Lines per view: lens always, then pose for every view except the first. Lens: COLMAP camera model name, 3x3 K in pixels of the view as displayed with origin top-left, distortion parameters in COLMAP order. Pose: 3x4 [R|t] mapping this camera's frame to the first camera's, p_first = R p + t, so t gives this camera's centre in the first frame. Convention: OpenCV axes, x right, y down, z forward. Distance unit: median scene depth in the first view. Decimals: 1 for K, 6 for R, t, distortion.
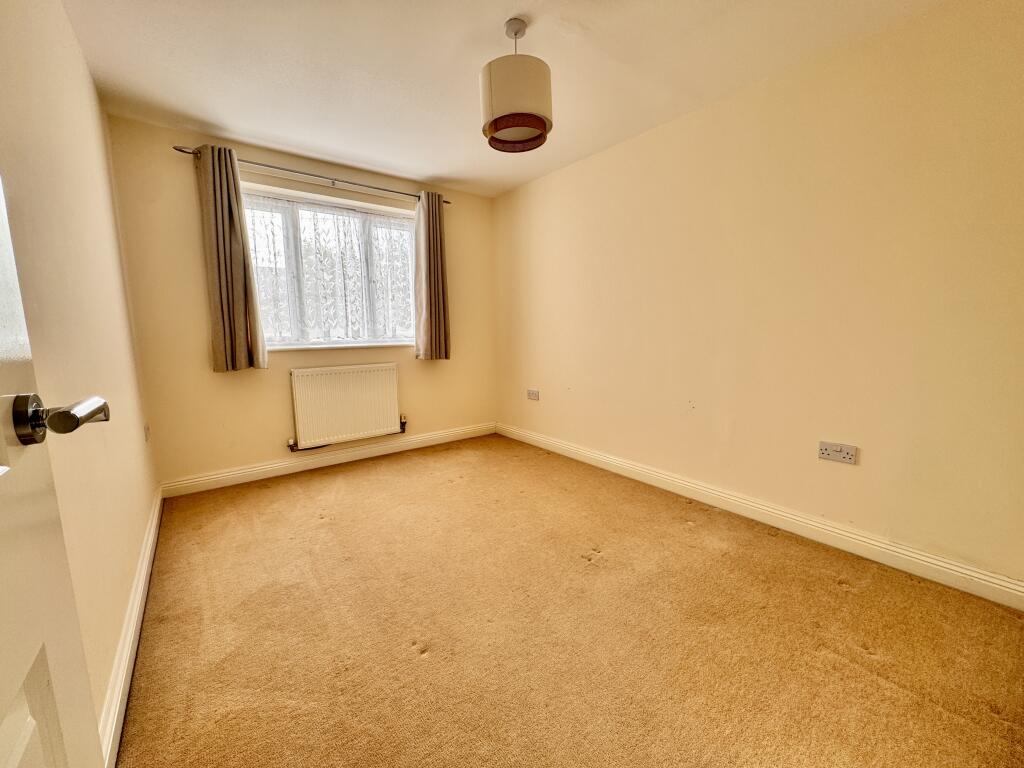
lens RADIAL K [[409.0, 0, 512.0], [0, 409.0, 384.0], [0, 0, 1]] dist [0.000802, 0.000476]
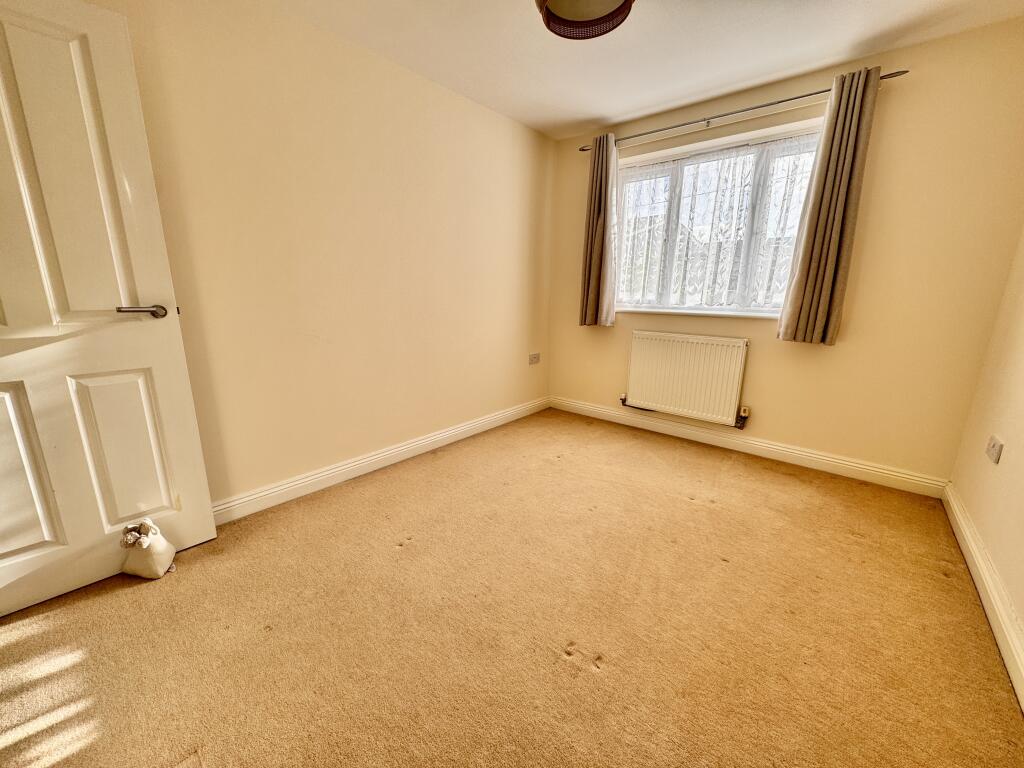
lens RADIAL K [[409.0, 0, 512.0], [0, 409.0, 384.0], [0, 0, 1]] dist [0.000802, 0.000476]
pose [[0.207703, 0.232096, -0.950258, 0.572253], [-0.149643, 0.967548, 0.203610, -0.091233], [0.966678, 0.099909, 0.235695, 0.585010]]
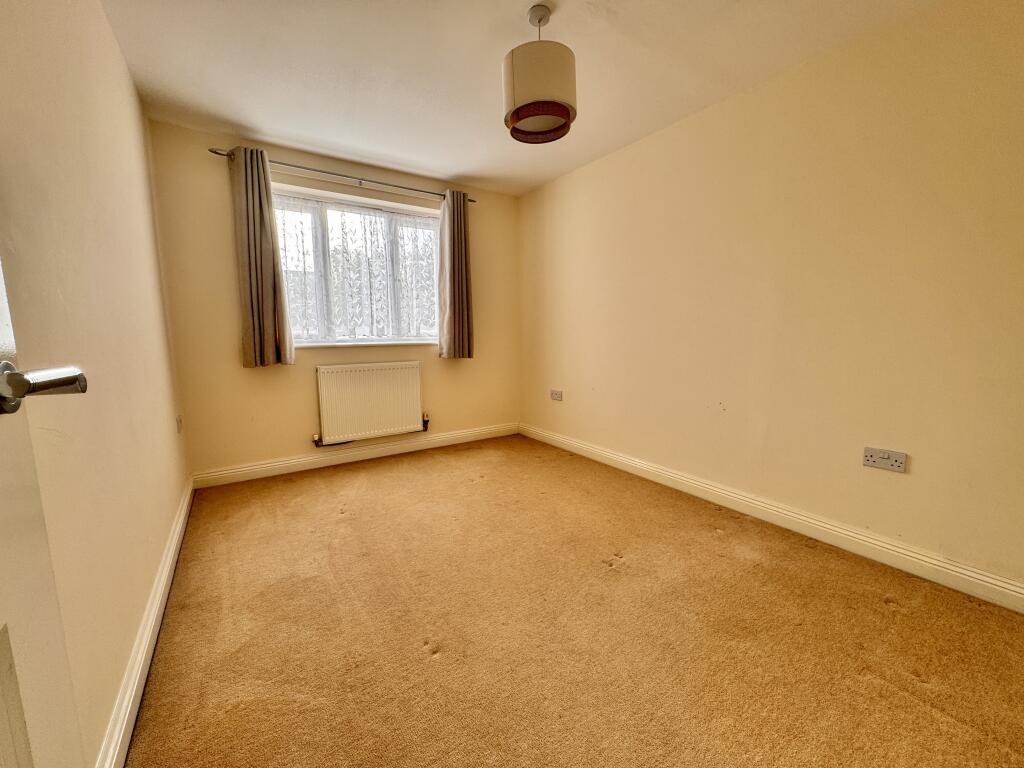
lens RADIAL K [[409.0, 0, 512.0], [0, 409.0, 384.0], [0, 0, 1]] dist [0.000802, 0.000476]
pose [[0.997867, 0.012558, -0.064059, 0.012208], [-0.012966, 0.999898, -0.005959, 0.011271], [0.063978, 0.006776, 0.997928, 0.020877]]
